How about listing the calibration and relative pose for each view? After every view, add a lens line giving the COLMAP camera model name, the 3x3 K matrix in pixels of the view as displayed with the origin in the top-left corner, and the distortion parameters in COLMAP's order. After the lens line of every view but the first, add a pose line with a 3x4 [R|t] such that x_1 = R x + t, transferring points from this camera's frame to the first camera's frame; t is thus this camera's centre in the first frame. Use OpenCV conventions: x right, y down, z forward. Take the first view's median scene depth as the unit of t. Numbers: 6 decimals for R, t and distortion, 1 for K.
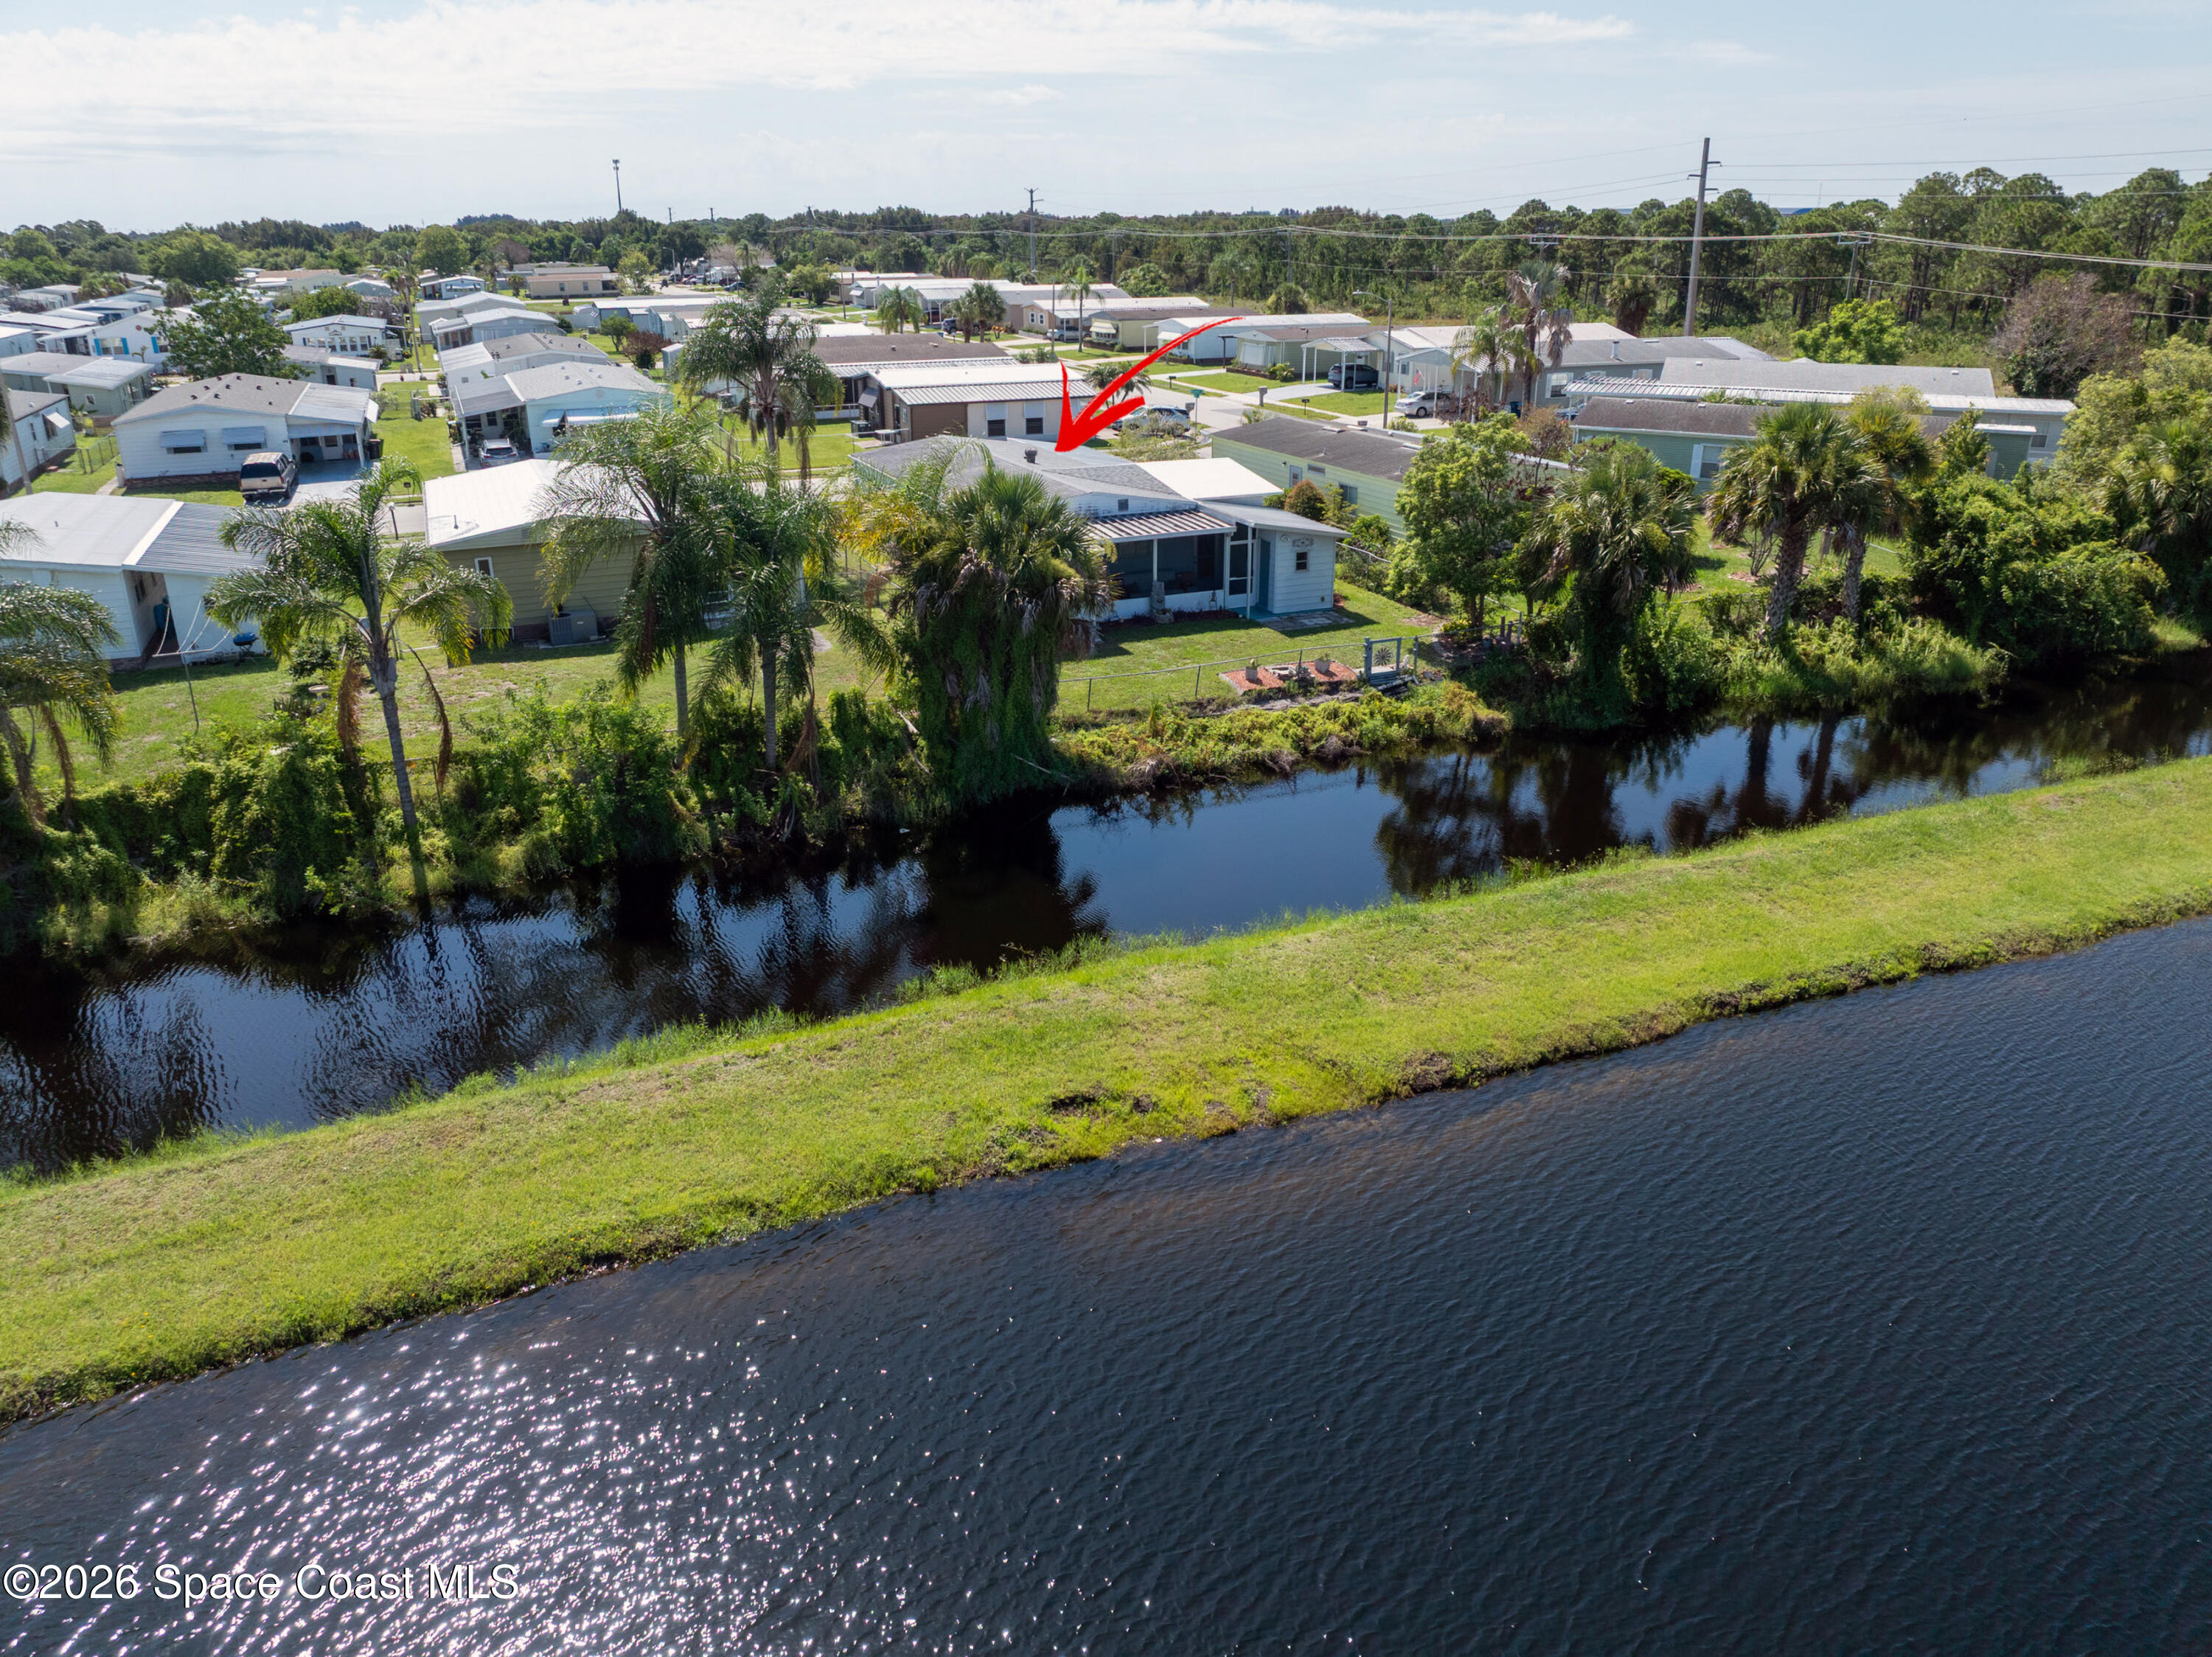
lens RADIAL K [[1553.4, 0, 1103.7], [0, 1553.4, 831.1], [0, 0, 1]] dist [-0.044589, 0.015791]
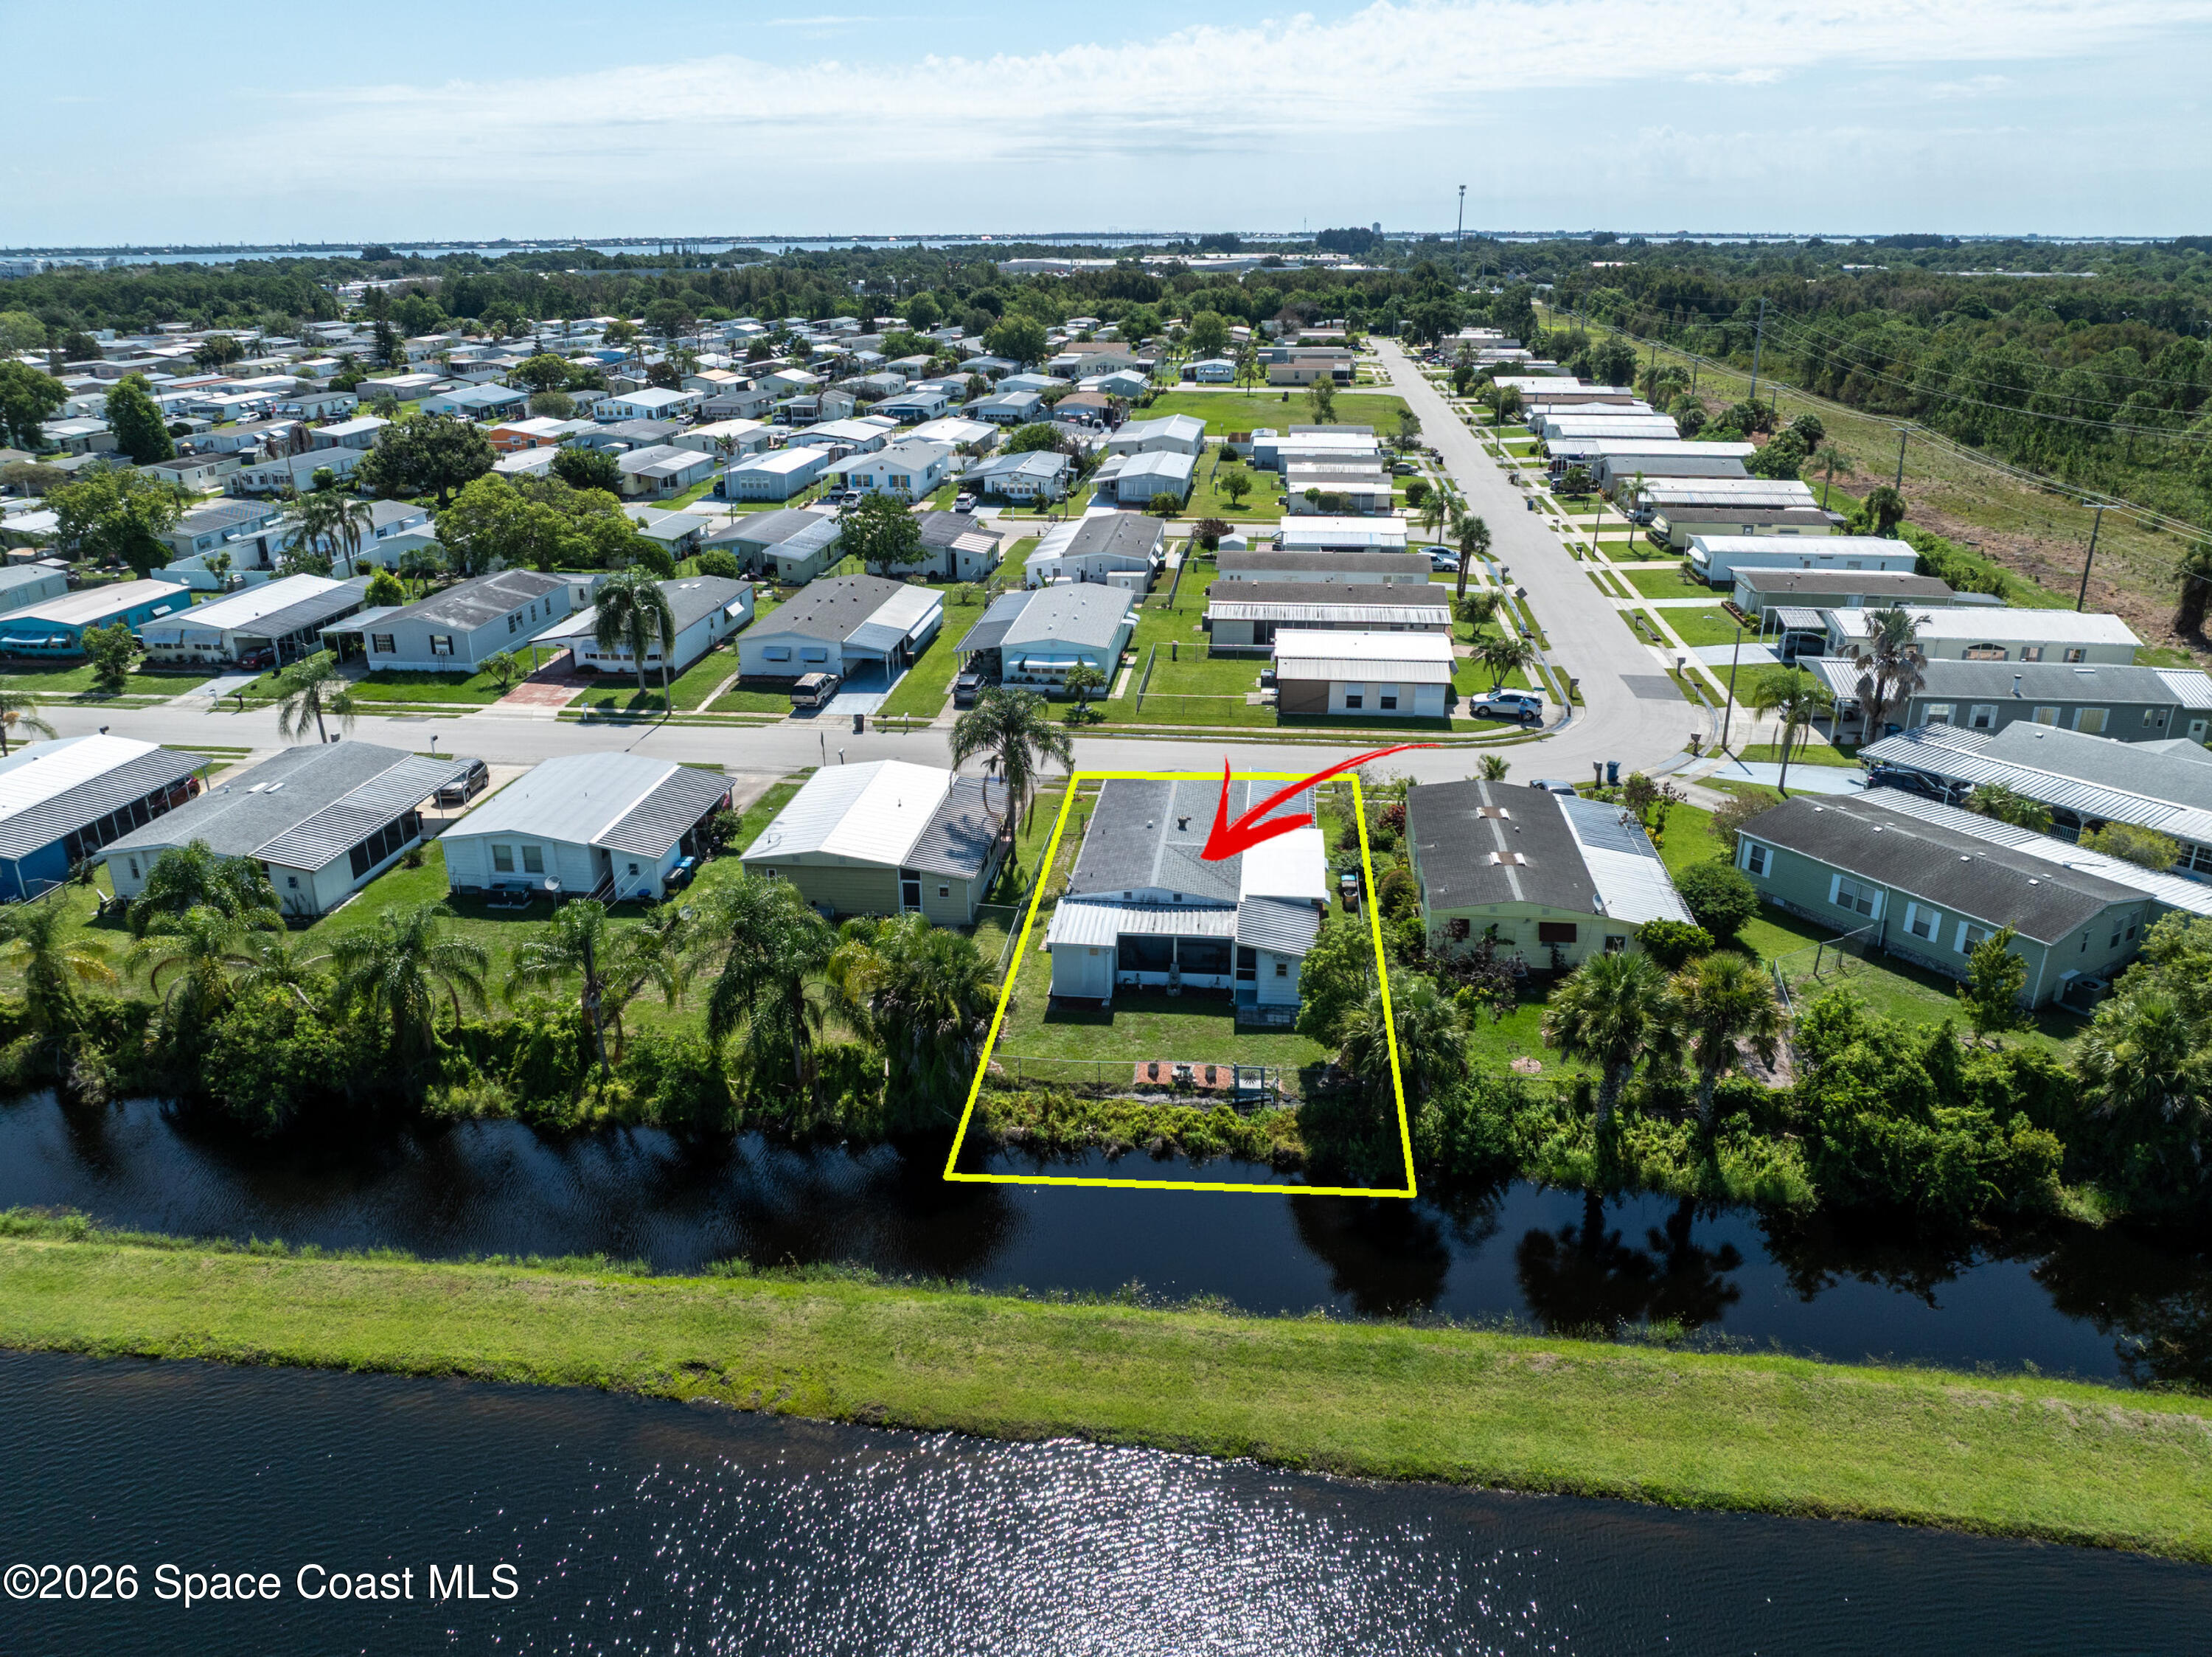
lens RADIAL K [[1553.4, 0, 1110.2], [0, 1553.4, 827.6], [0, 0, 1]] dist [-0.044589, 0.015791]
pose [[0.870855, 0.178536, -0.457970, 0.618923], [-0.178207, 0.982993, 0.044341, -0.345357], [0.458098, 0.042999, 0.887861, -0.262752]]
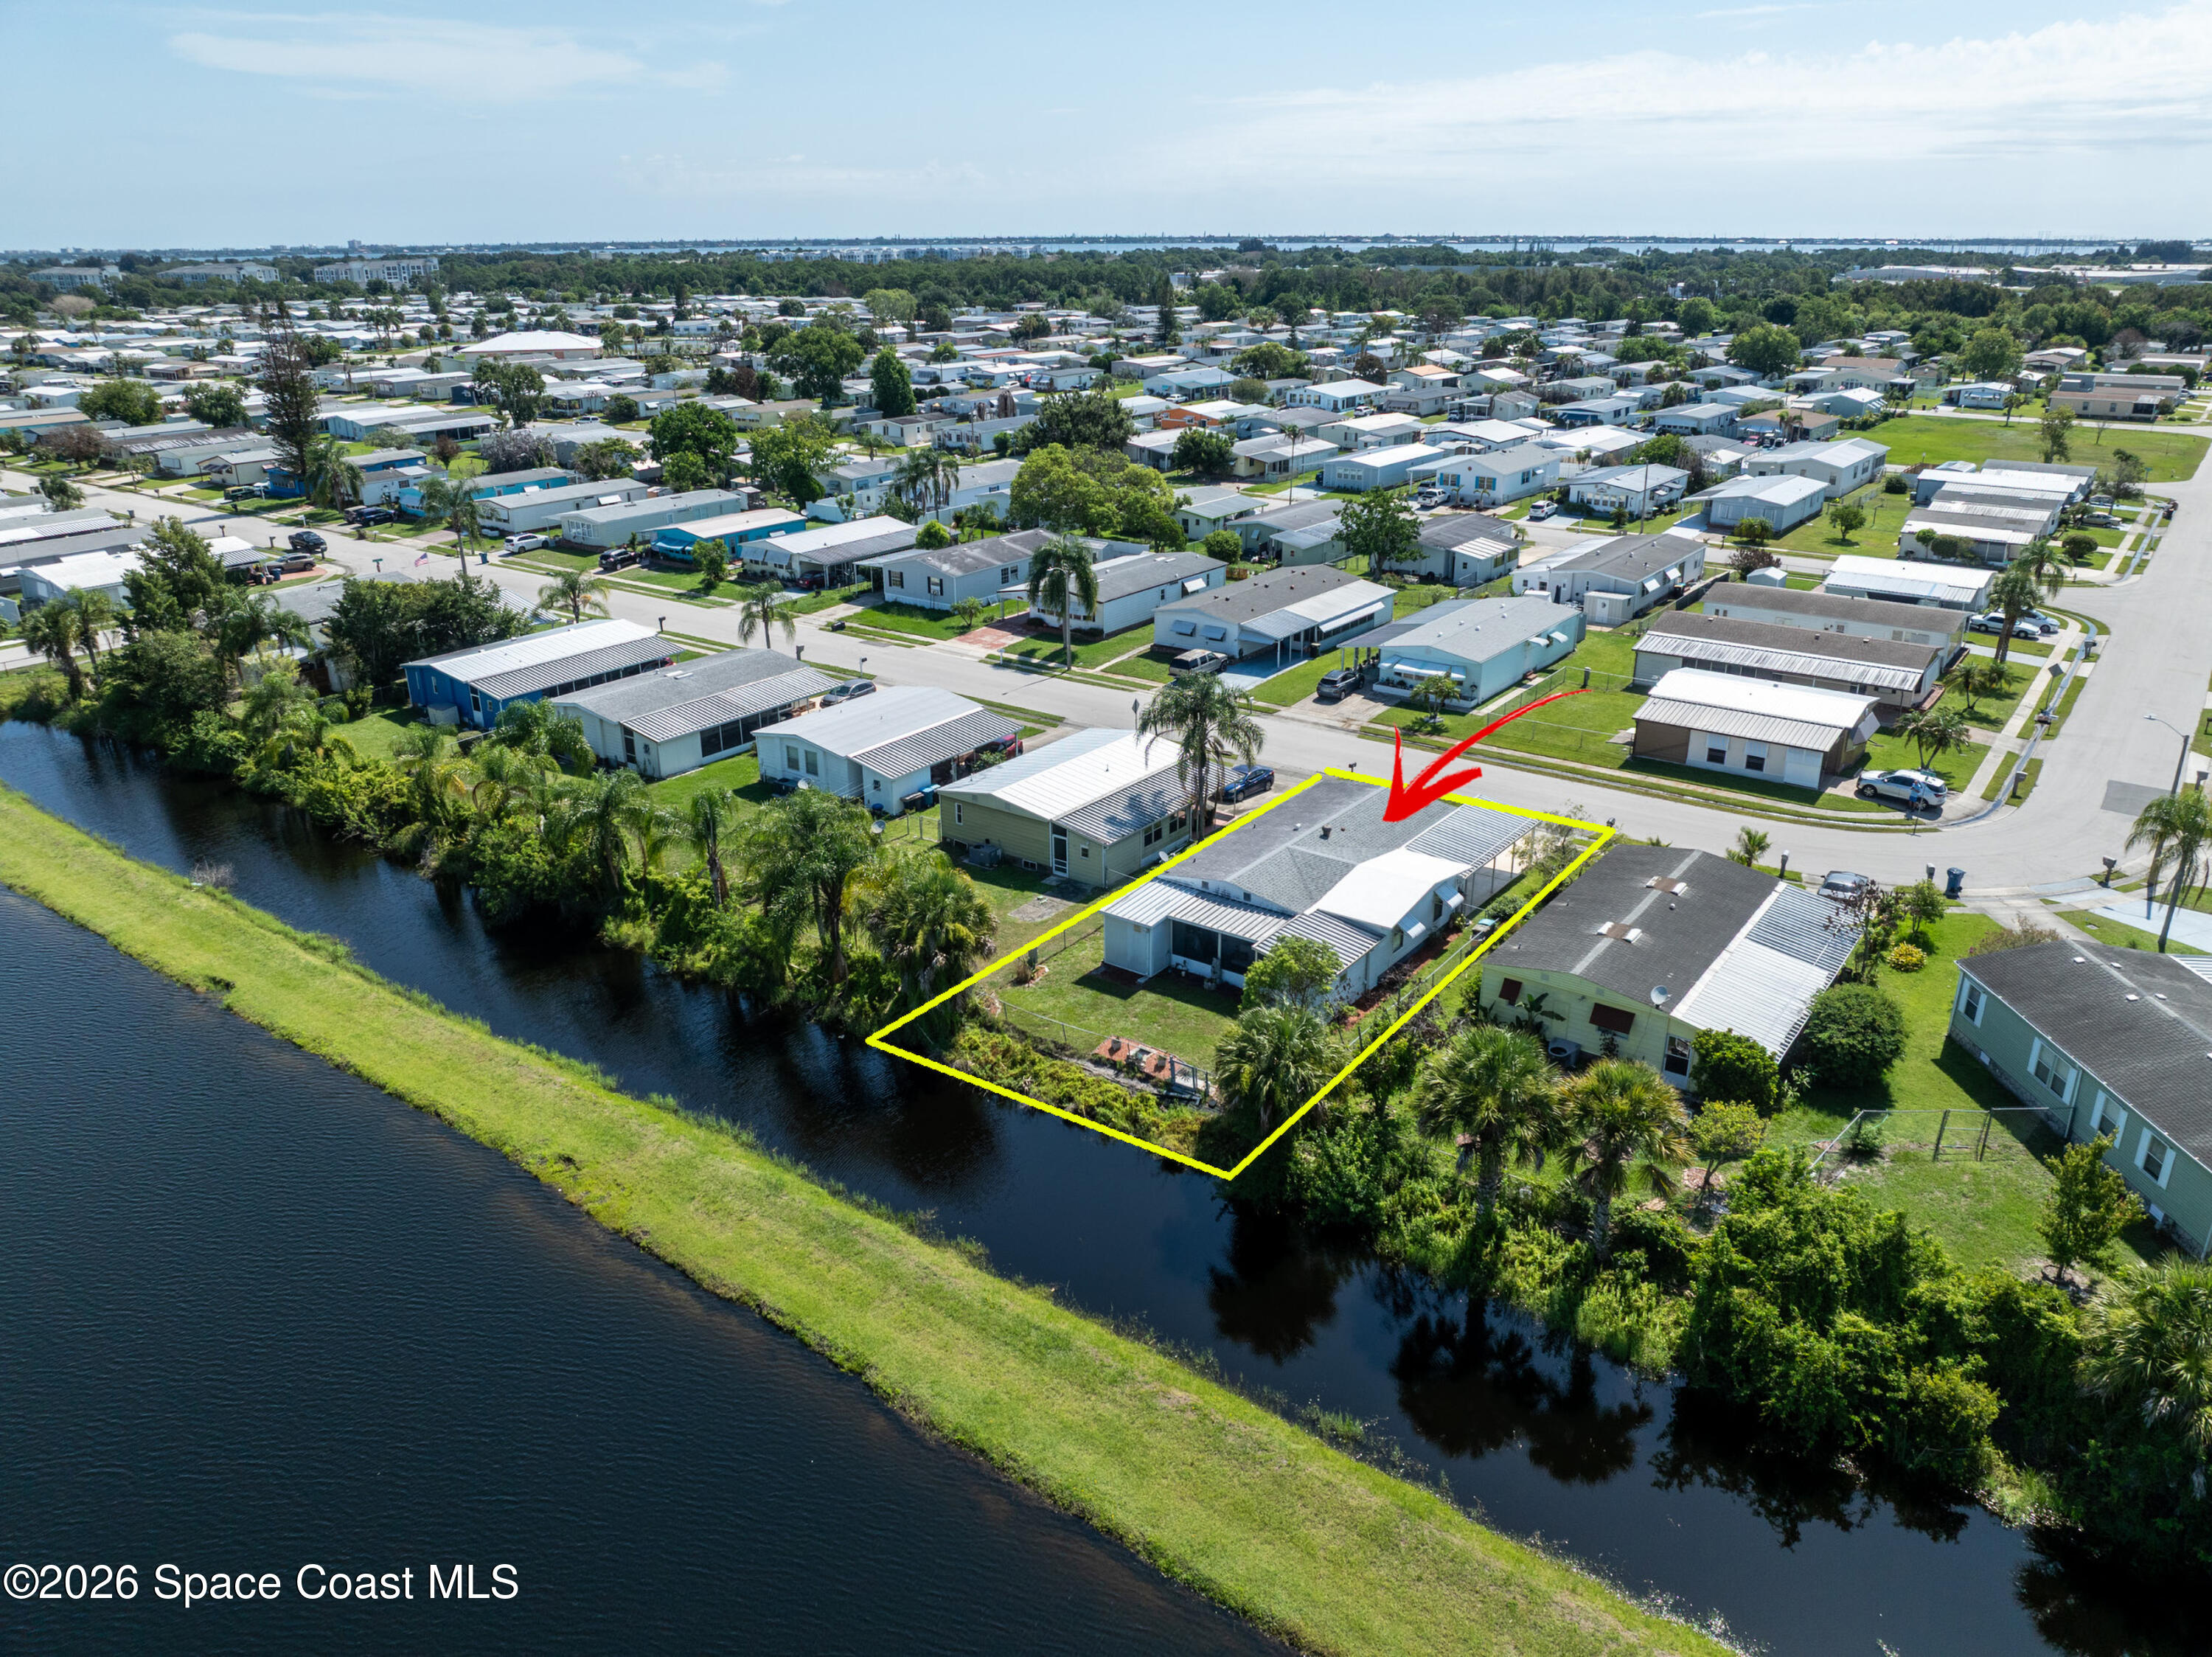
lens RADIAL K [[1553.4, 0, 1113.9], [0, 1553.4, 836.1], [0, 0, 1]] dist [-0.044589, 0.015791]
pose [[0.507690, 0.315172, -0.801821, 1.105767], [-0.309234, 0.935329, 0.171852, -0.492568], [0.804130, 0.160703, 0.572319, 0.125246]]
